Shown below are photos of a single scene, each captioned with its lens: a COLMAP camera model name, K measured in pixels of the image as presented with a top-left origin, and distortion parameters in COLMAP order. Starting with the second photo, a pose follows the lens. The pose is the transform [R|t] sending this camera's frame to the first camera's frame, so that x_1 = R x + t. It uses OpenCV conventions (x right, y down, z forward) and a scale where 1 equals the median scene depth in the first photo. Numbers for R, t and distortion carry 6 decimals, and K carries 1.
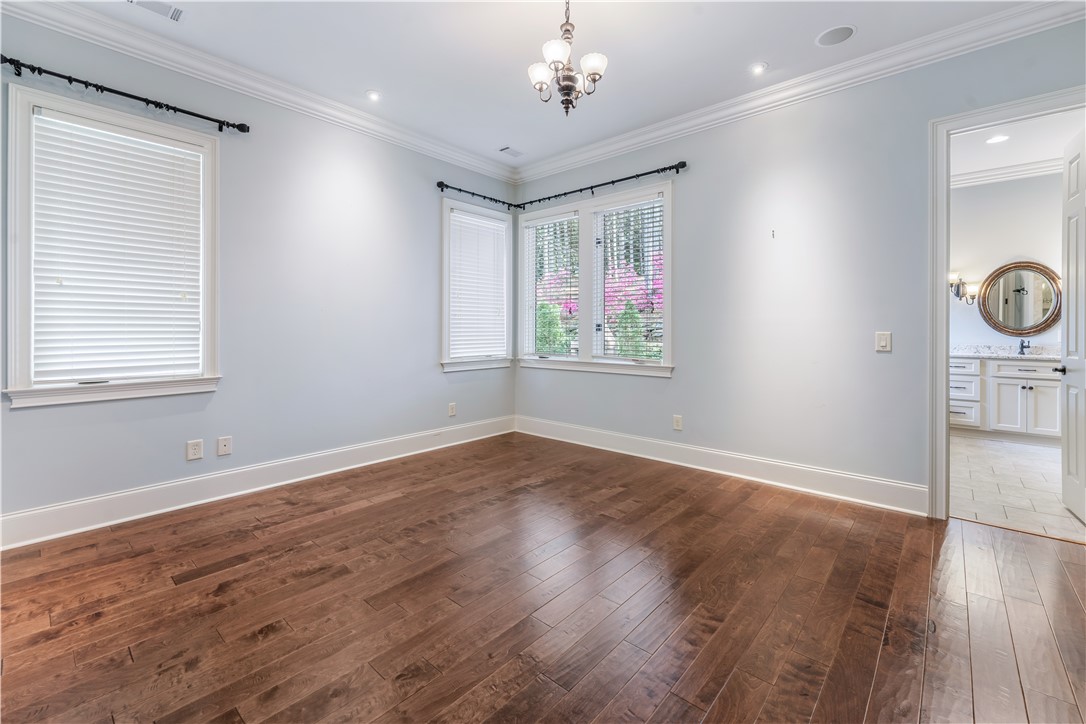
lens RADIAL K [[444.4, 0, 544.1], [0, 444.4, 328.4], [0, 0, 1]] dist [0.000635, 0.000019]
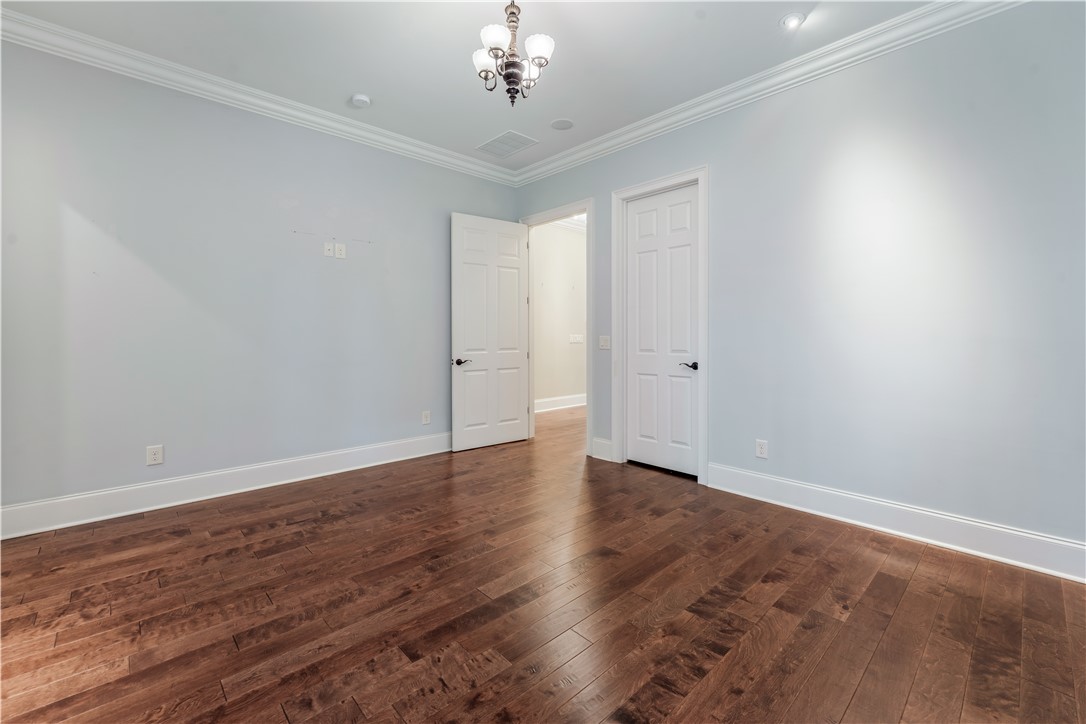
lens RADIAL K [[454.4, 0, 541.5], [0, 454.4, 330.4], [0, 0, 1]] dist [0.001801, 0.000005]
pose [[-0.995038, -0.001024, 0.099493, -0.095237], [-0.001970, 0.999954, -0.009413, 0.005511], [-0.099478, -0.009562, -0.994994, 1.686014]]
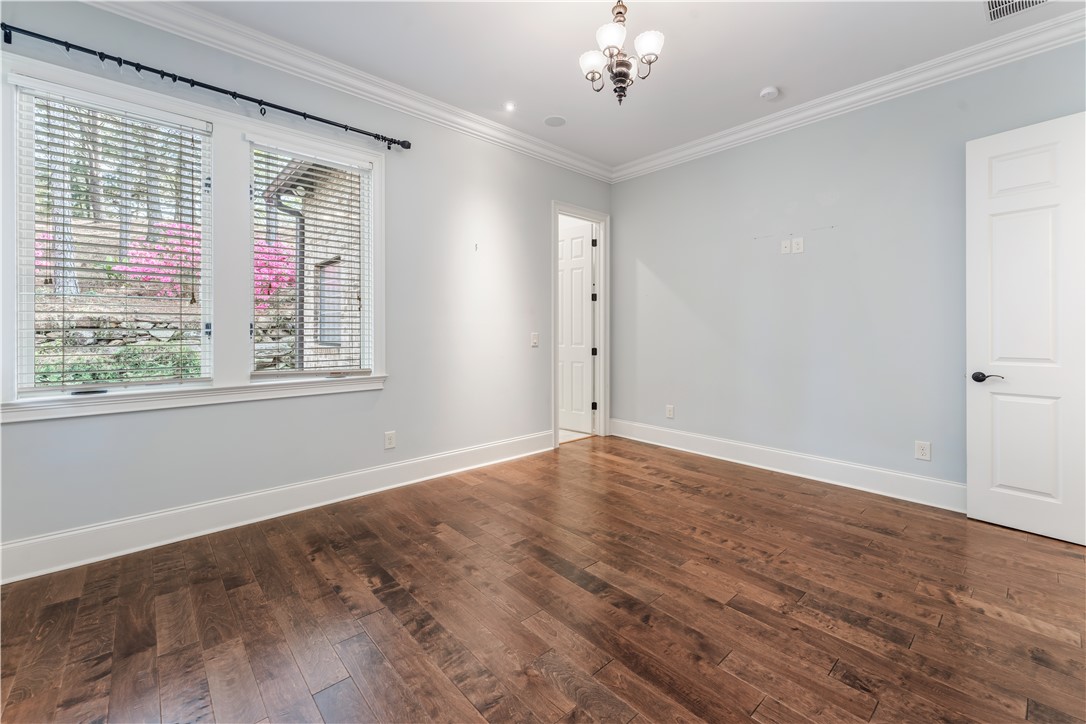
lens RADIAL K [[454.4, 0, 541.5], [0, 454.4, 330.4], [0, 0, 1]] dist [0.001801, 0.000005]
pose [[0.122819, 0.000182, 0.992429, -0.797571], [-0.001015, 0.999999, -0.000058, 0.001042], [-0.992429, -0.001000, 0.122820, 0.903305]]
